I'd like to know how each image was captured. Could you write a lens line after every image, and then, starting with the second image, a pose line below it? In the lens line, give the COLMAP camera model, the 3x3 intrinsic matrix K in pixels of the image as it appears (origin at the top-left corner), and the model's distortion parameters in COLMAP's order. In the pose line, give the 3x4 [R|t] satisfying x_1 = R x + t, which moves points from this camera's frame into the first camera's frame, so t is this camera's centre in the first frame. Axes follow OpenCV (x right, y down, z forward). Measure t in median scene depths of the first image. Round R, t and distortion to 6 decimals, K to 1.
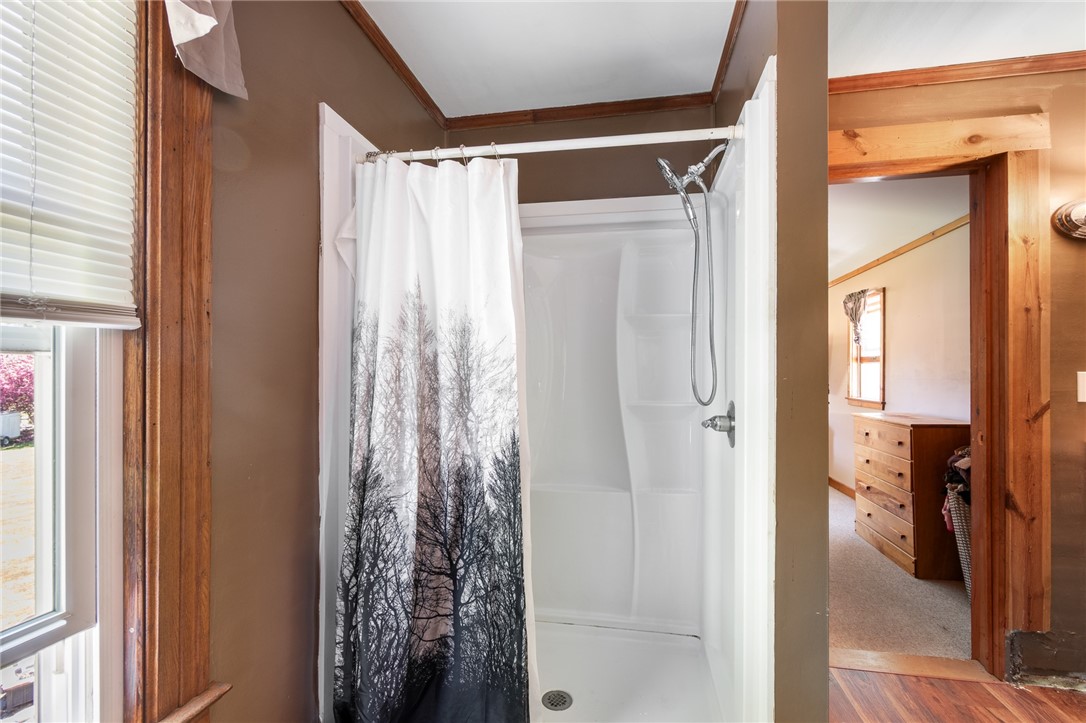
lens RADIAL K [[479.7, 0, 545.5], [0, 479.7, 375.3], [0, 0, 1]] dist [0.007311, -0.001383]
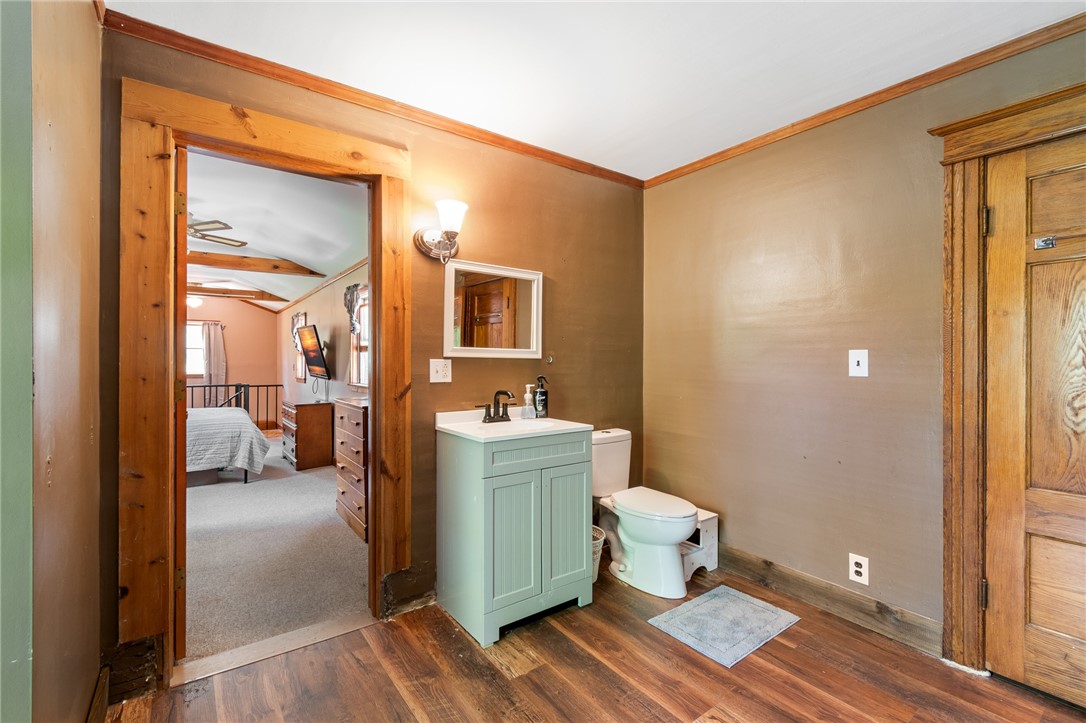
lens RADIAL K [[479.7, 0, 540.1], [0, 479.7, 364.5], [0, 0, 1]] dist [0.007311, -0.001383]
pose [[0.698791, -0.003949, 0.715315, 0.384490], [0.002775, 0.999992, 0.002810, 0.003926], [-0.715321, 0.000022, 0.698796, -0.110242]]
